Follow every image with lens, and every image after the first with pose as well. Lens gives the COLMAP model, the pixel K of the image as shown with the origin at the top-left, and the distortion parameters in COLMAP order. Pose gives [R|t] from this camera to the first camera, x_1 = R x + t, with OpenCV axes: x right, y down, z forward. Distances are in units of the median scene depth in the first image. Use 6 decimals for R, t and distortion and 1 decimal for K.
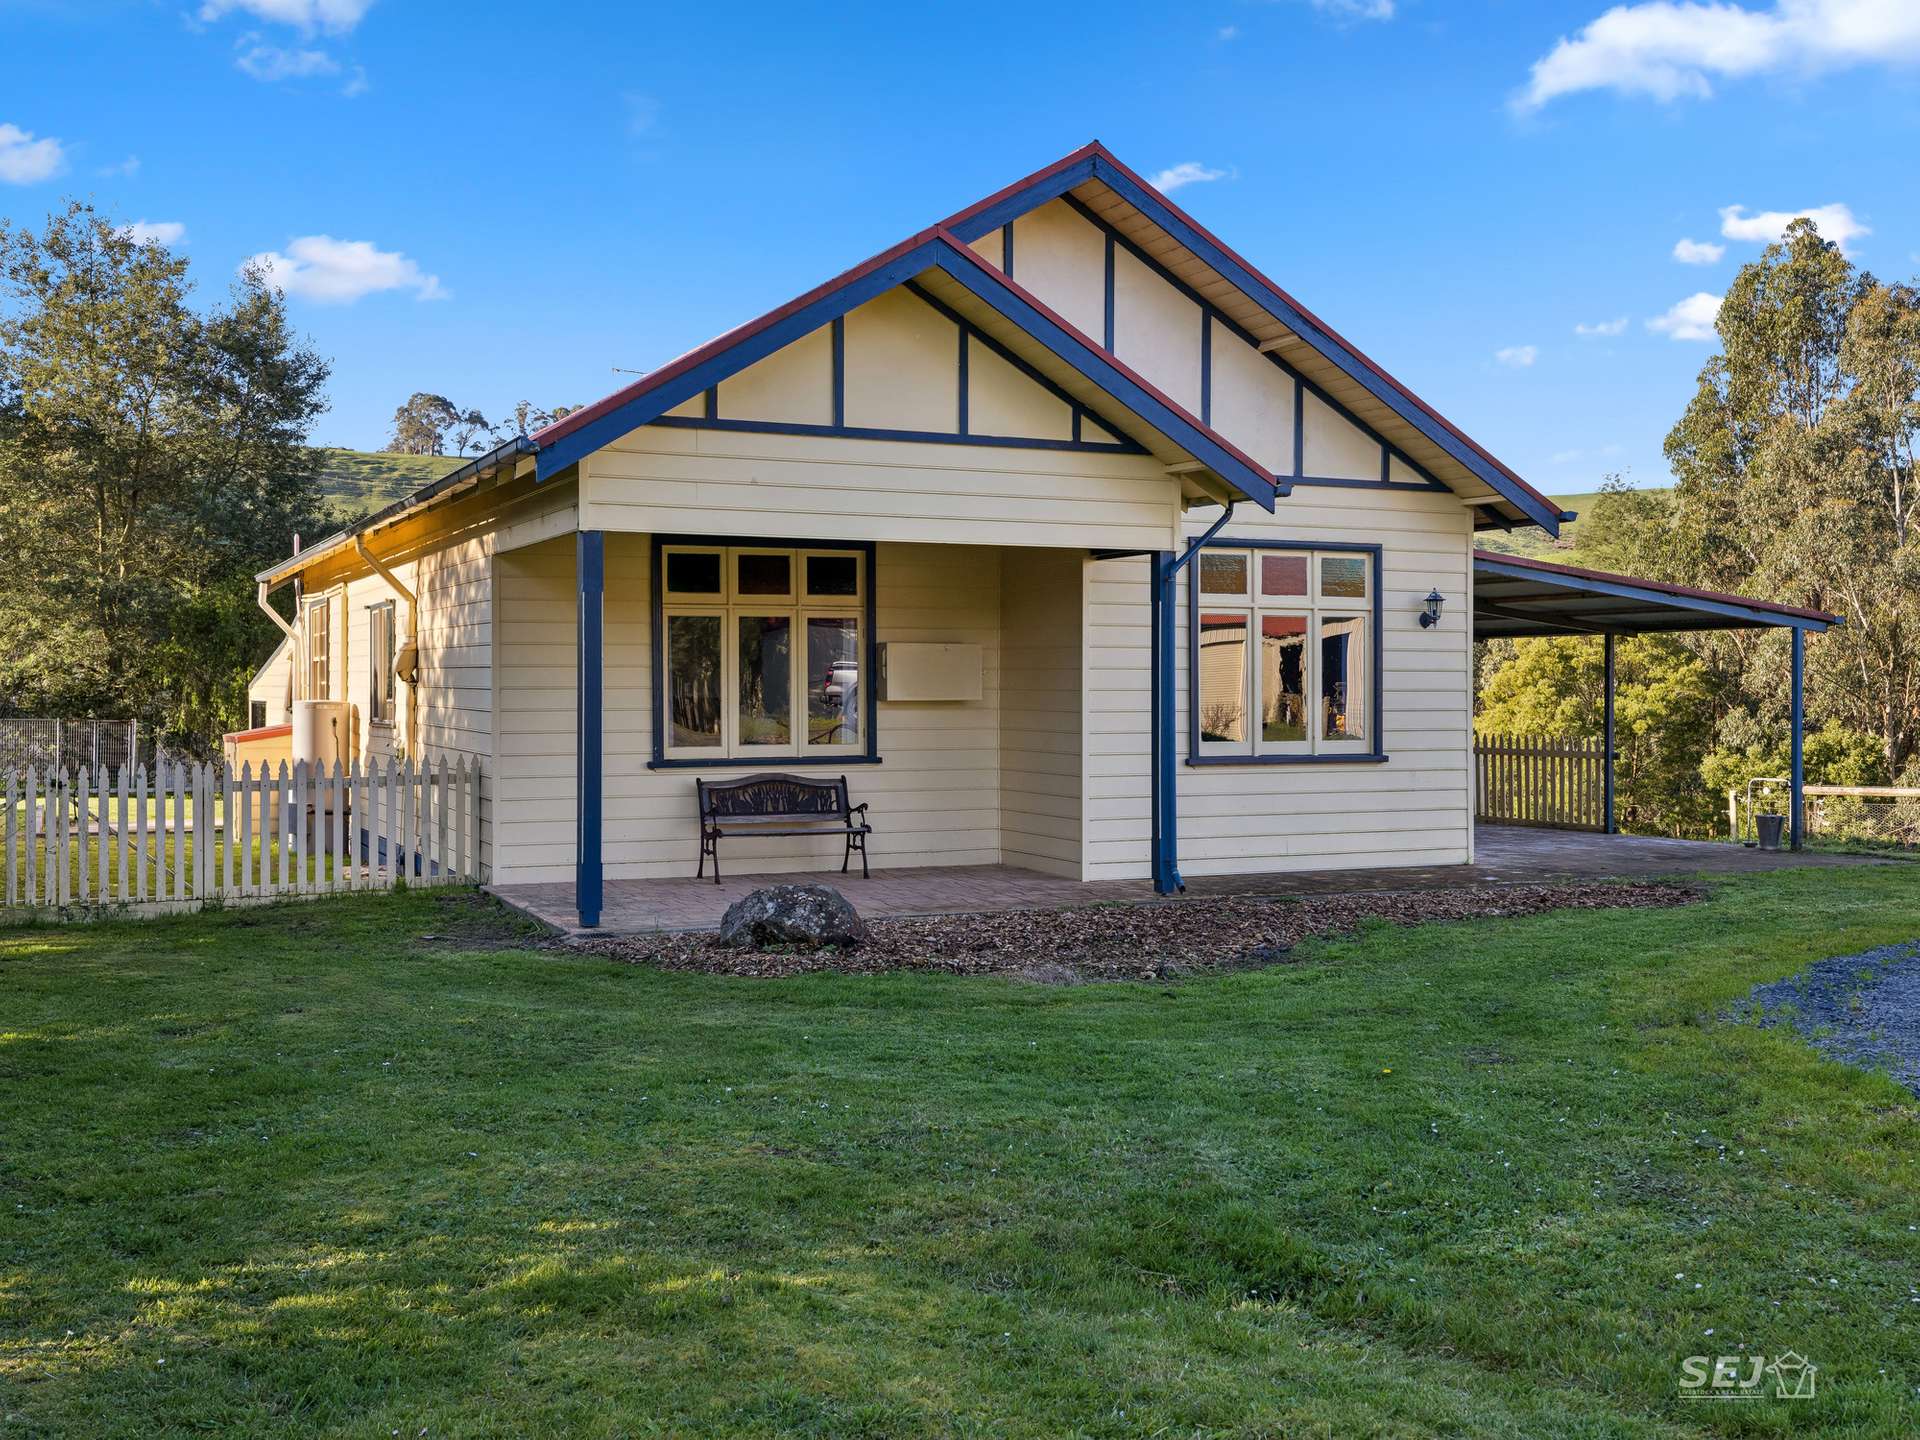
lens RADIAL K [[1936.9, 0, 953.7], [0, 1936.9, 716.0], [0, 0, 1]] dist [-0.005842, 0.001366]
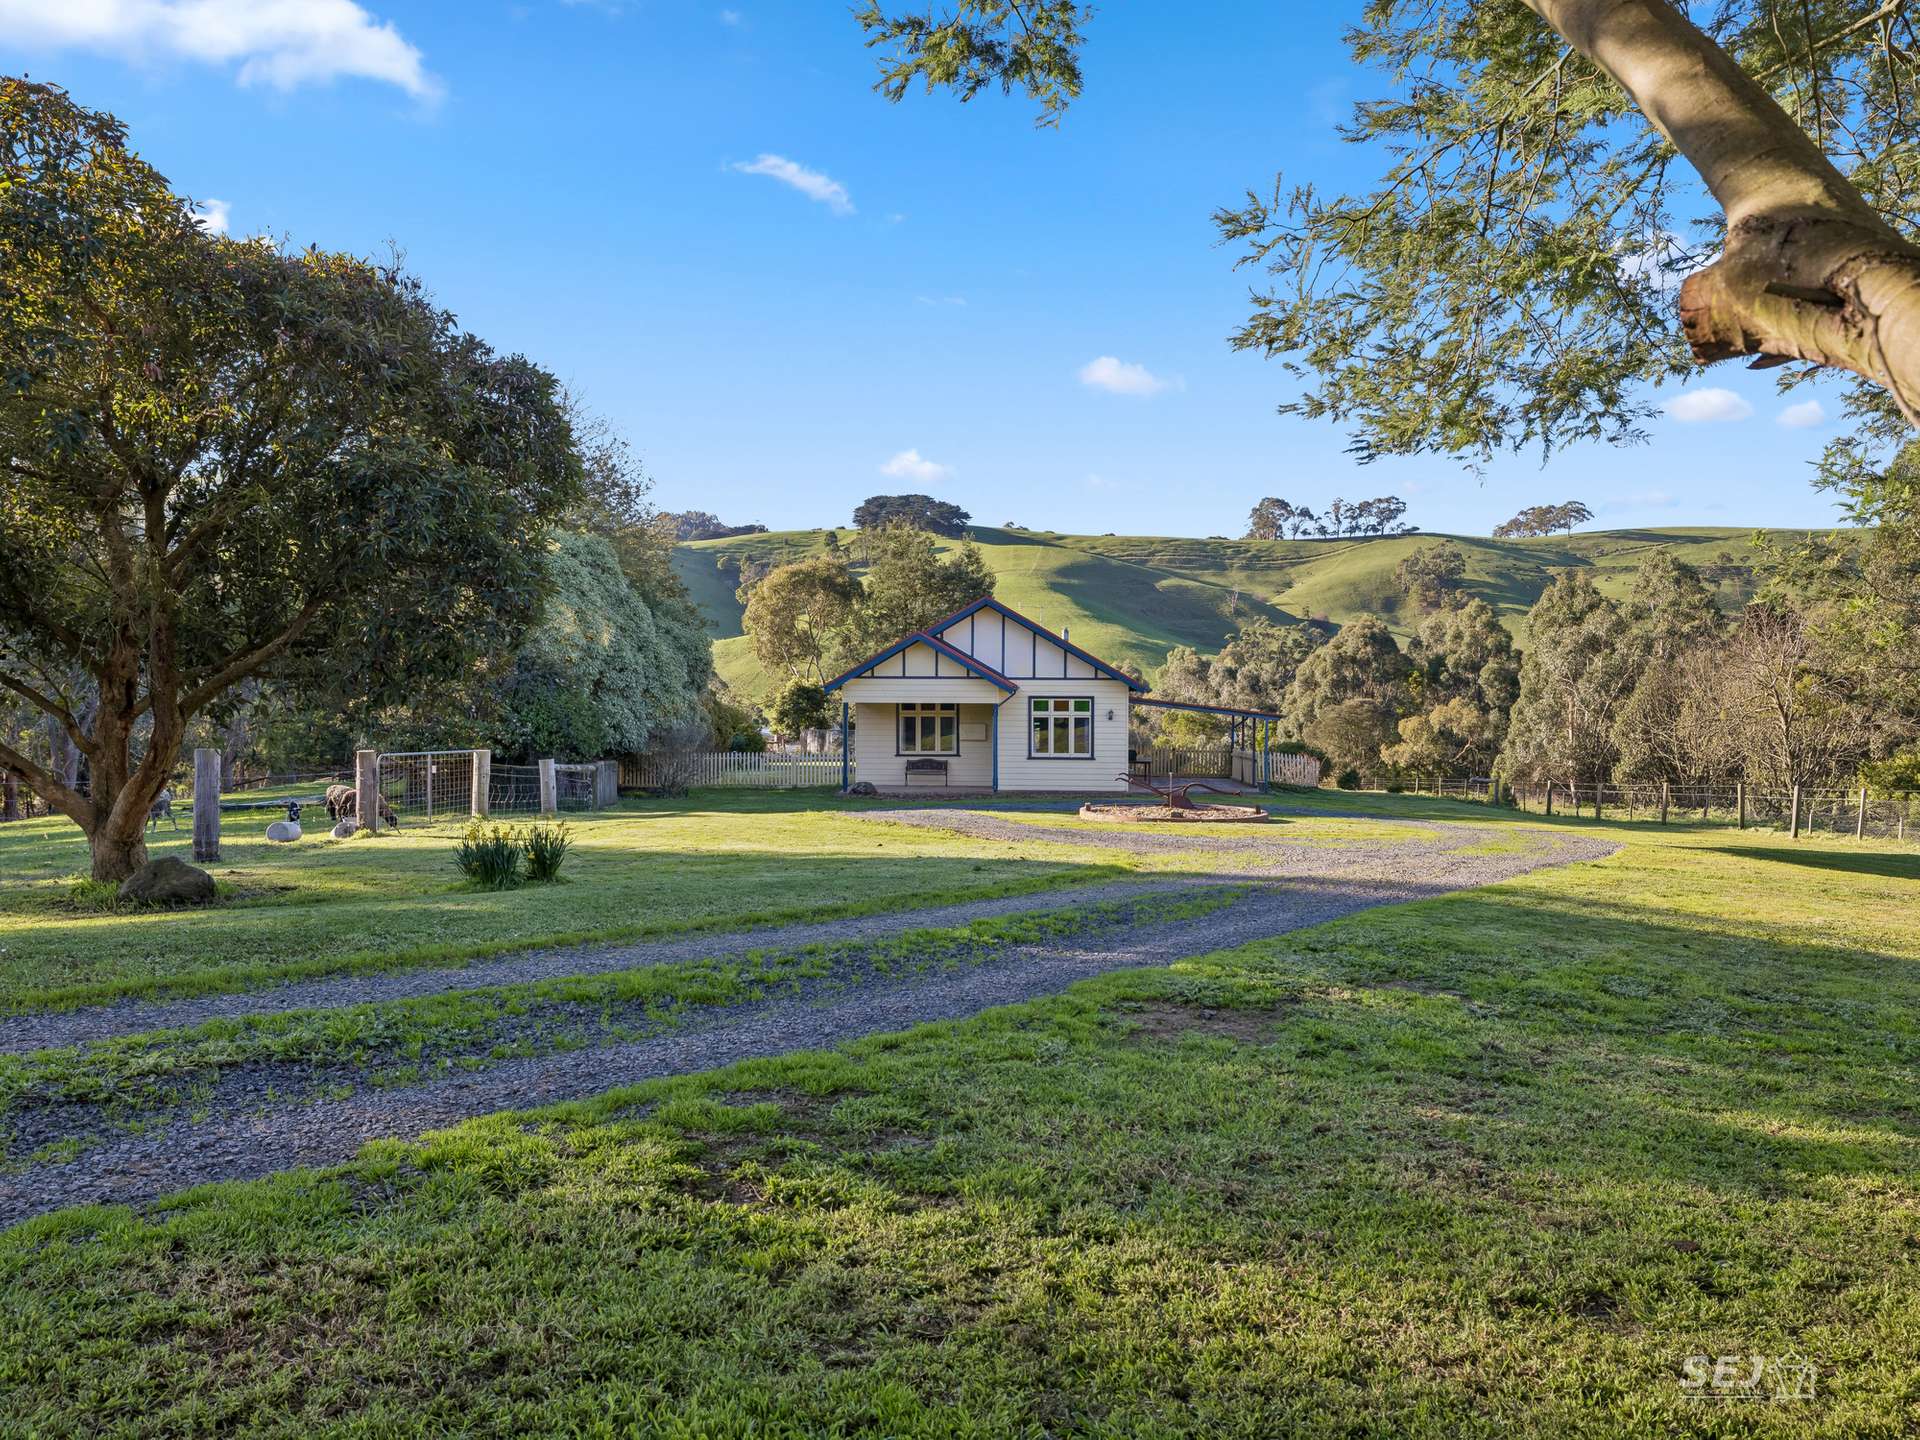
lens RADIAL K [[1369.2, 0, 960.0], [0, 1369.2, 720.0], [0, 0, 1]] dist [0.031009, 0.002775]
pose [[0.876008, 0.012411, -0.482136, 1.236143], [-0.011151, 0.999923, 0.005480, -0.060062], [0.482167, 0.000575, 0.876079, -1.289594]]
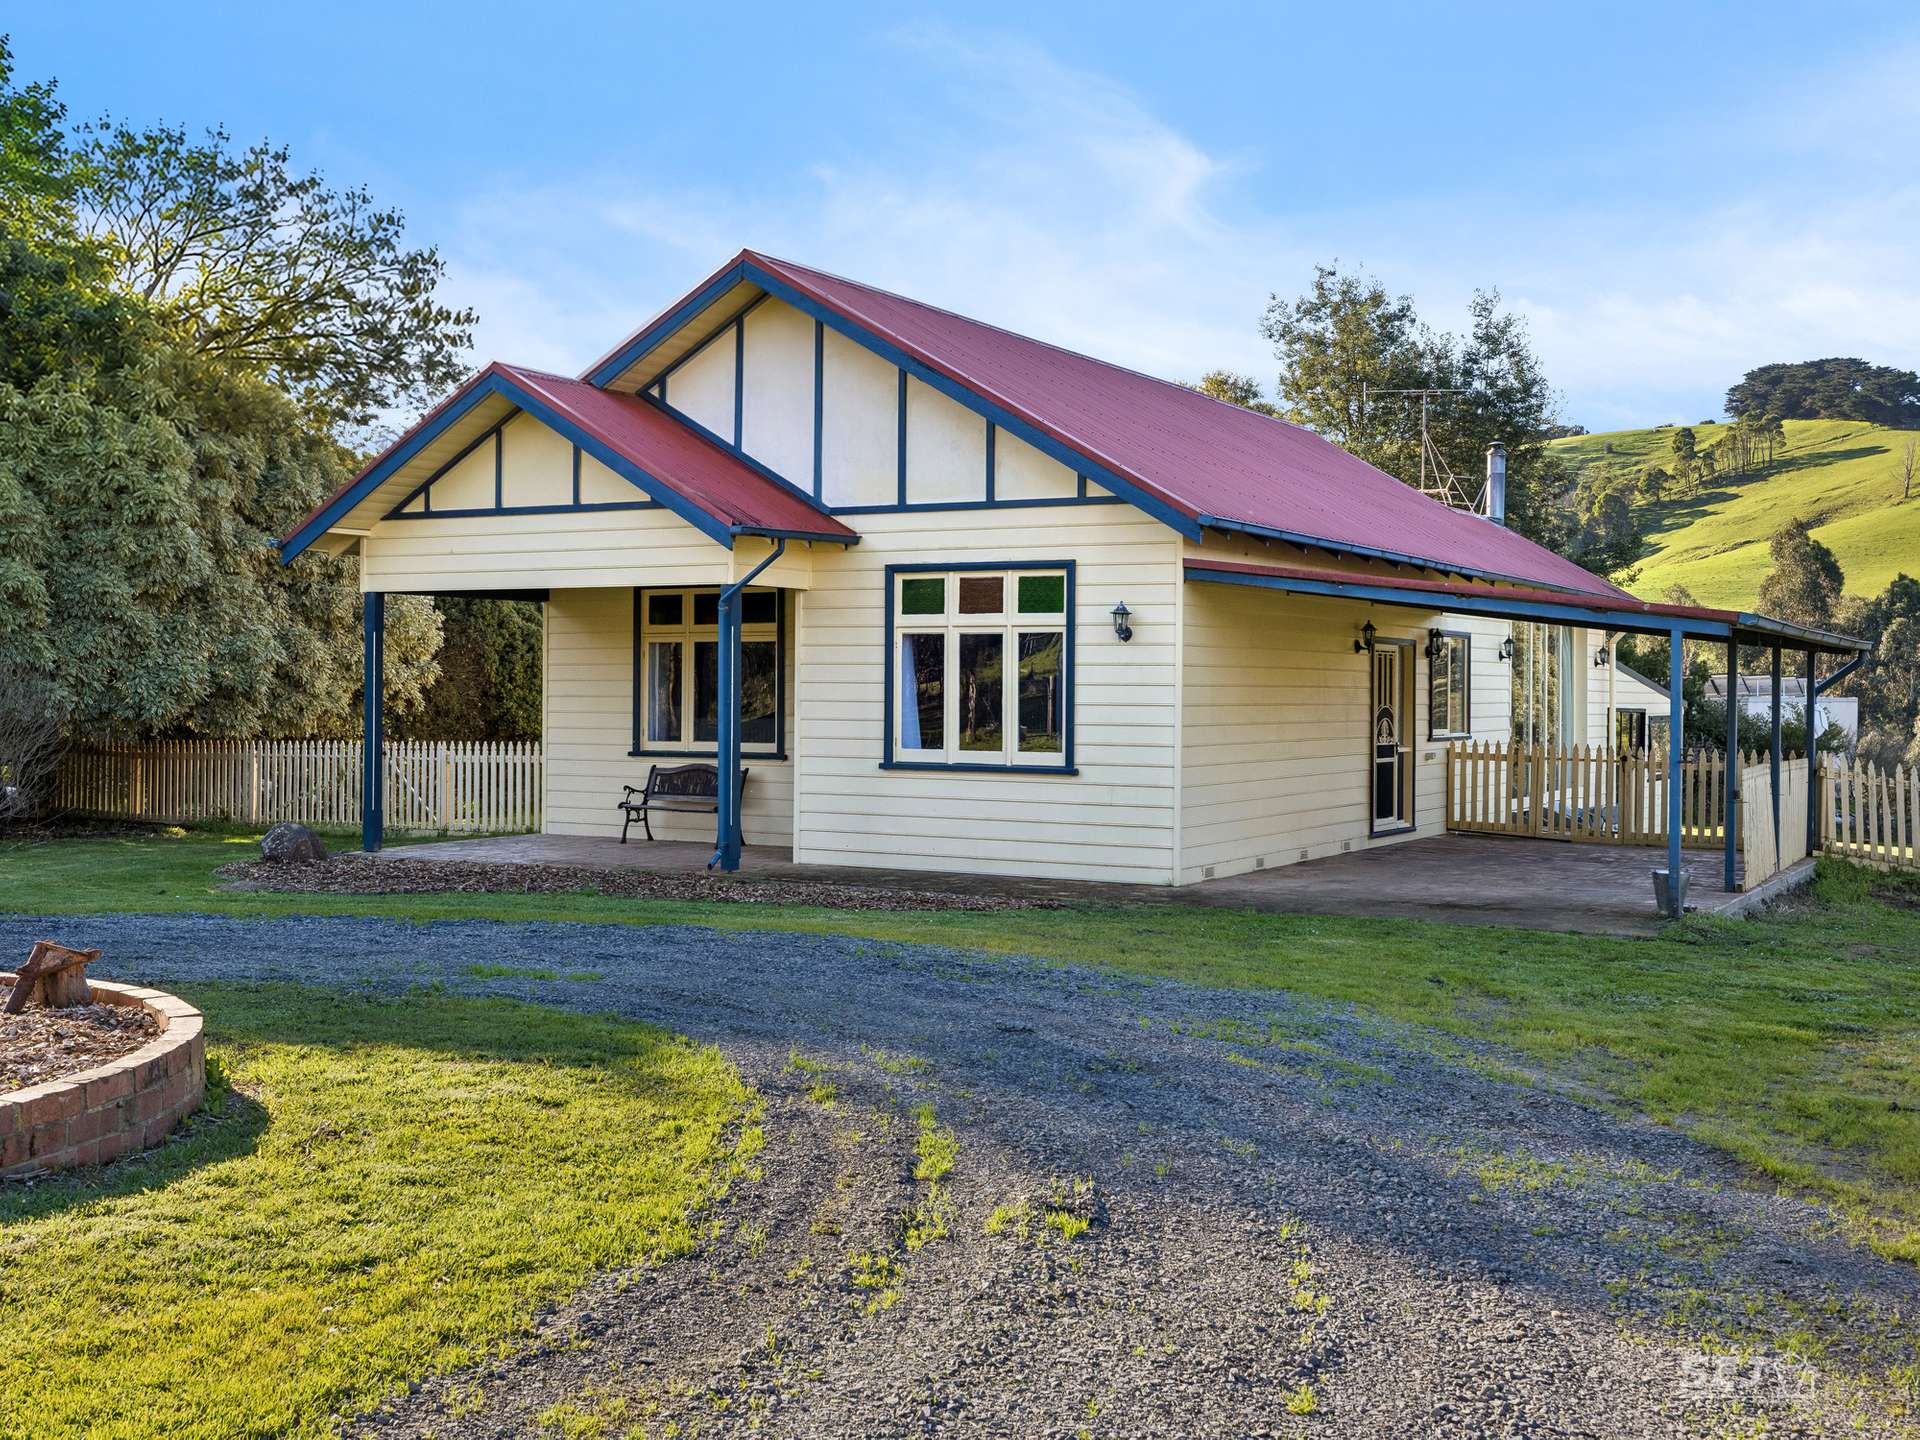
lens RADIAL K [[2072.5, 0, 960.0], [0, 2072.5, 720.0], [0, 0, 1]] dist [-0.001439, 0.016769]
pose [[0.587174, 0.016189, -0.809299, 1.115792], [-0.018943, 0.999801, 0.006255, -0.011175], [0.809239, 0.011658, 0.587364, 0.331918]]
